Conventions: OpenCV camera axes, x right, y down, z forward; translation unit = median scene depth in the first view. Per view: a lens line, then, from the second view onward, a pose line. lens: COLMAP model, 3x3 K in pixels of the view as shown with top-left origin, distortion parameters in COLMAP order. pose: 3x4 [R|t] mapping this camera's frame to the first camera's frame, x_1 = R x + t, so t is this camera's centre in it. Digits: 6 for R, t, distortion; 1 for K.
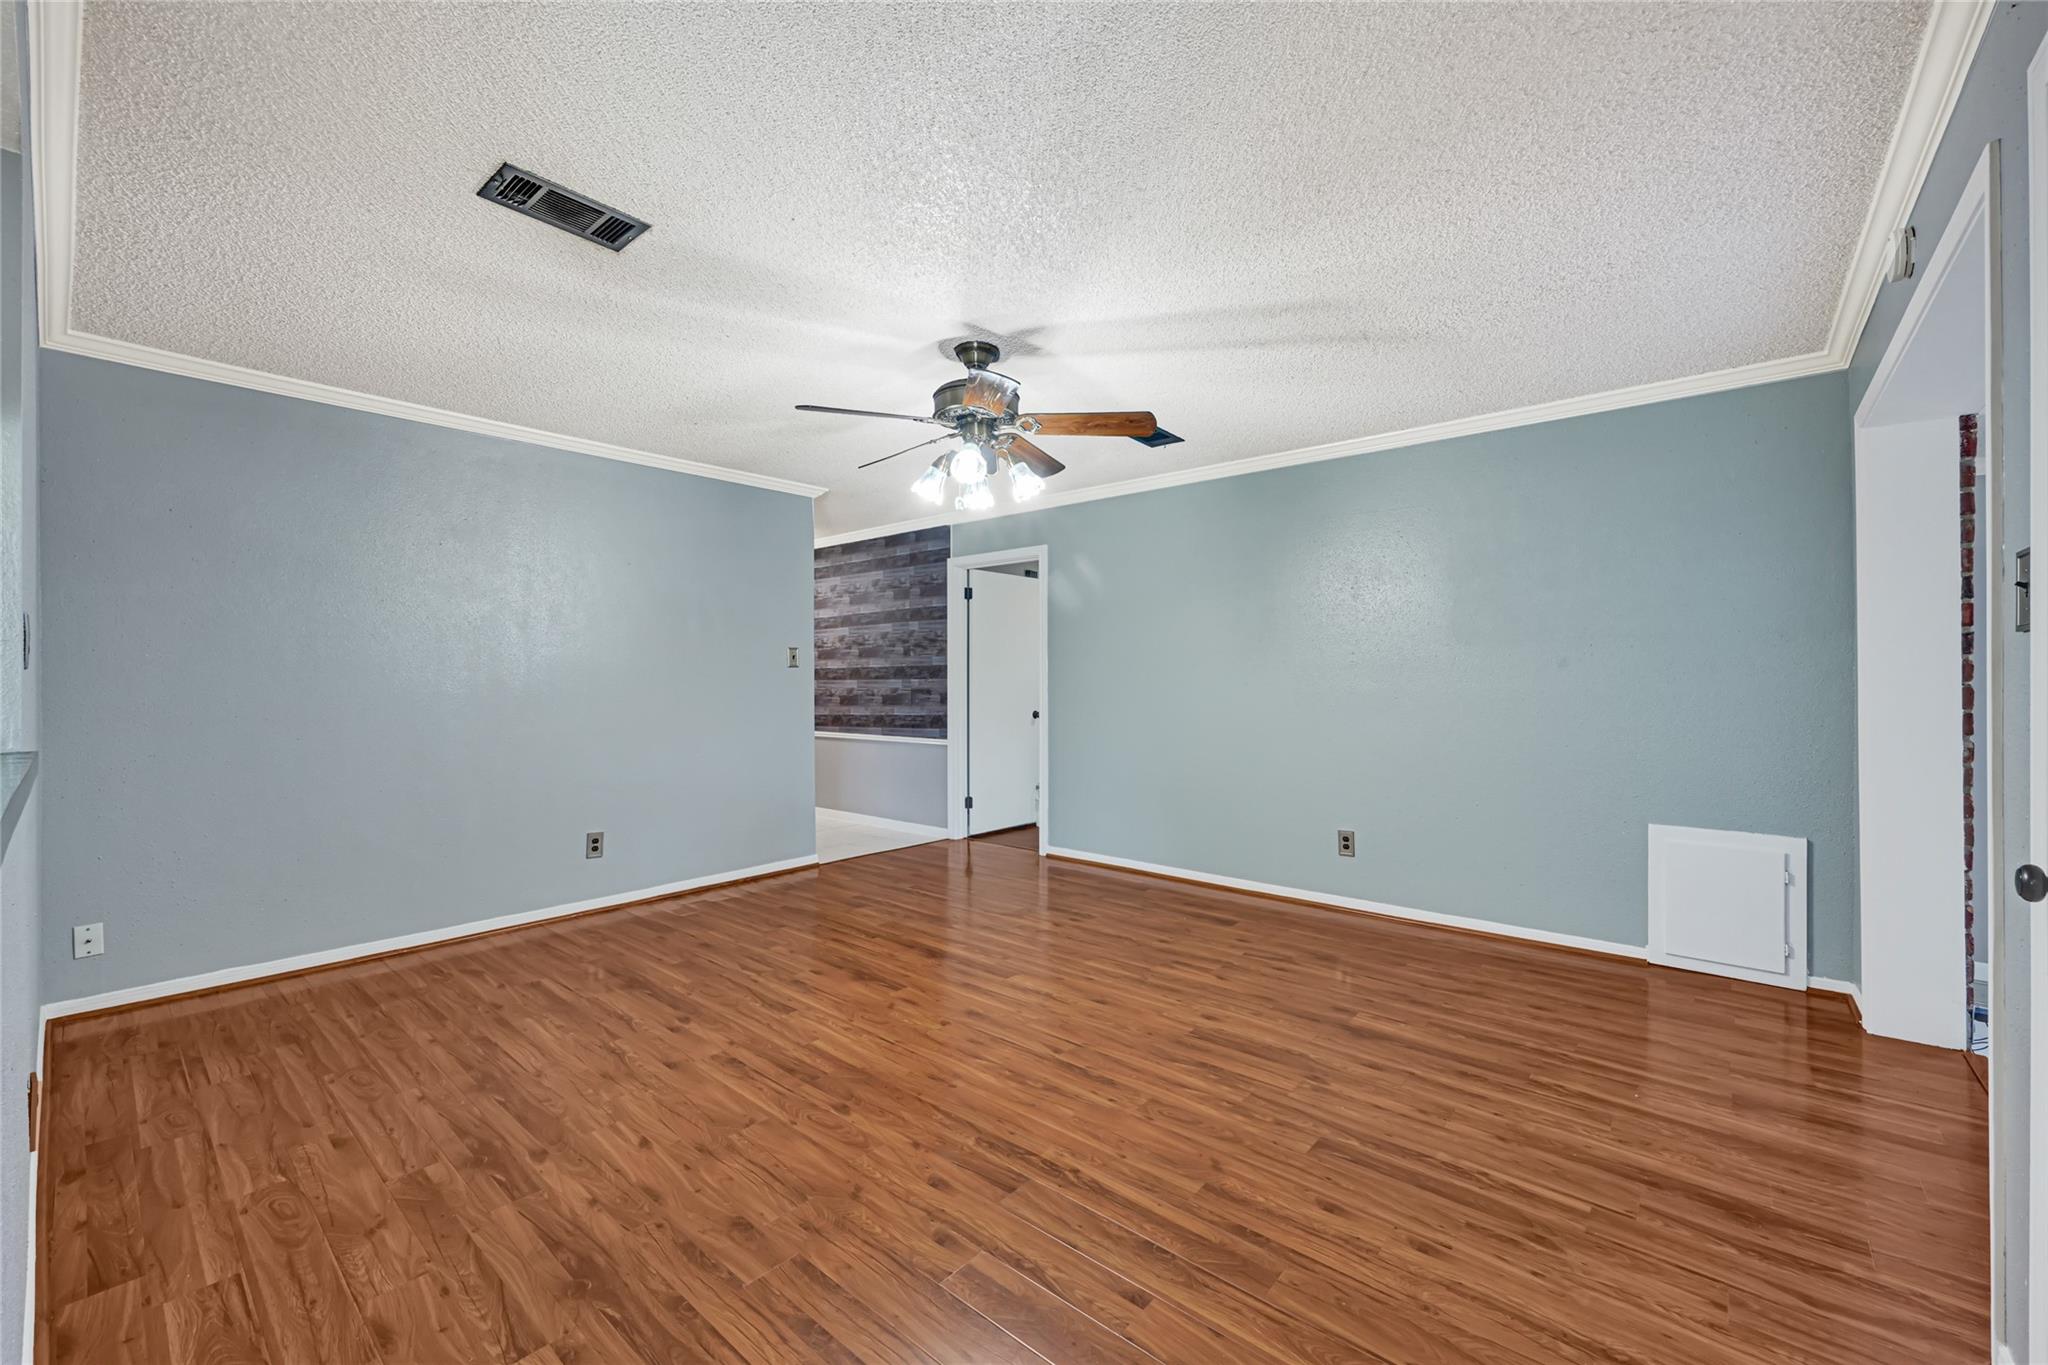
lens RADIAL K [[832.8, 0, 1024.9], [0, 832.8, 681.0], [0, 0, 1]] dist [0.004345, 0.000356]
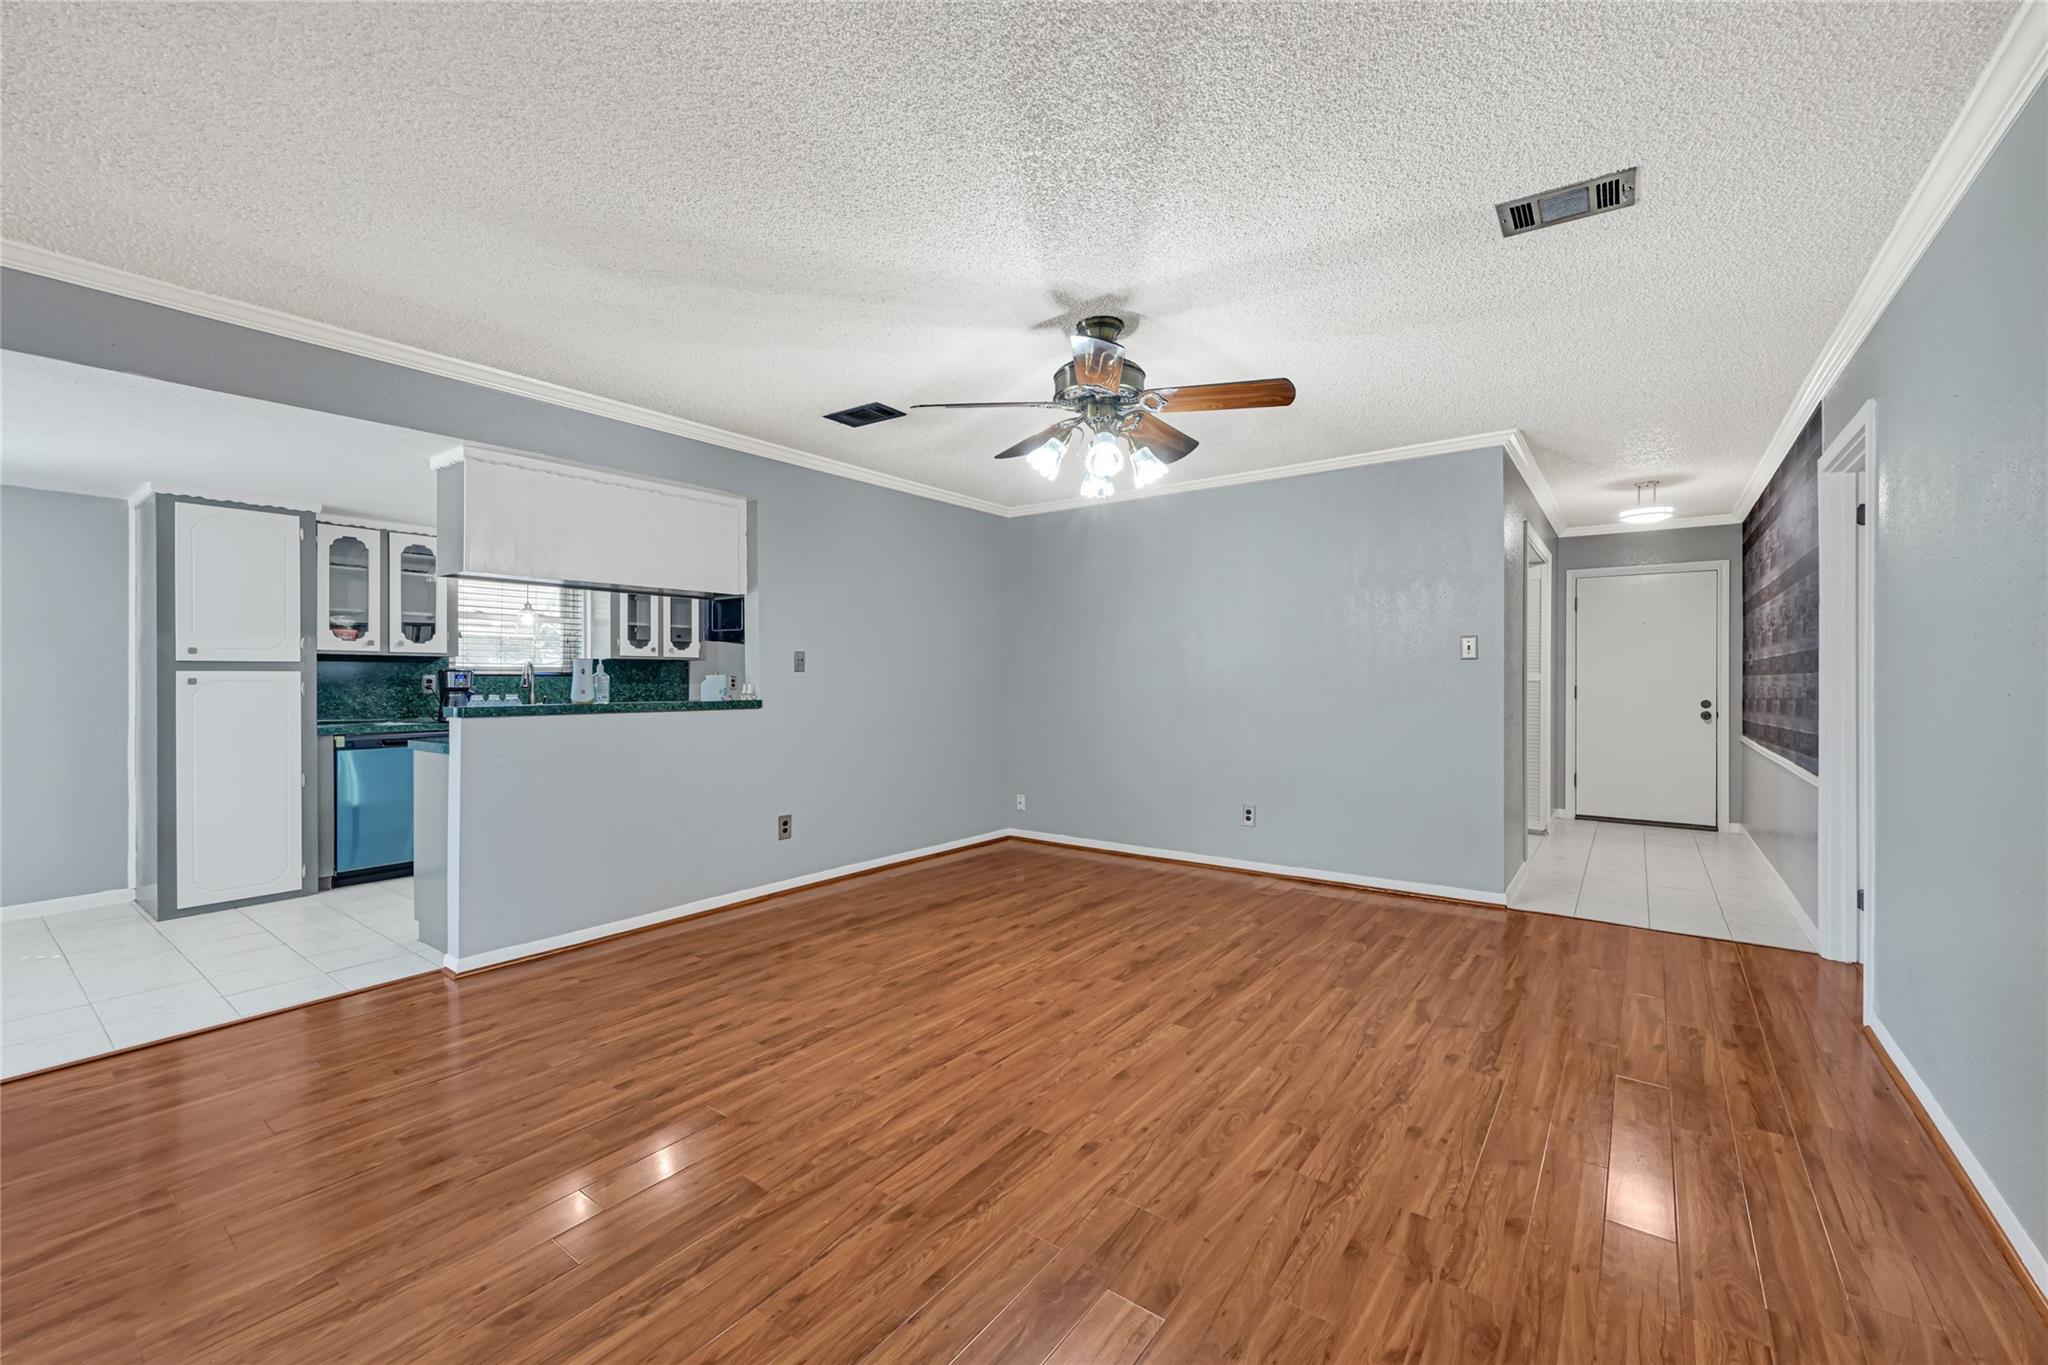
lens RADIAL K [[832.8, 0, 1031.3], [0, 832.8, 681.3], [0, 0, 1]] dist [0.004345, 0.000356]
pose [[0.061298, 0.005958, -0.998102, 1.015574], [0.002092, 0.999979, 0.006097, -0.000586], [0.998117, -0.002462, 0.061284, 0.992276]]
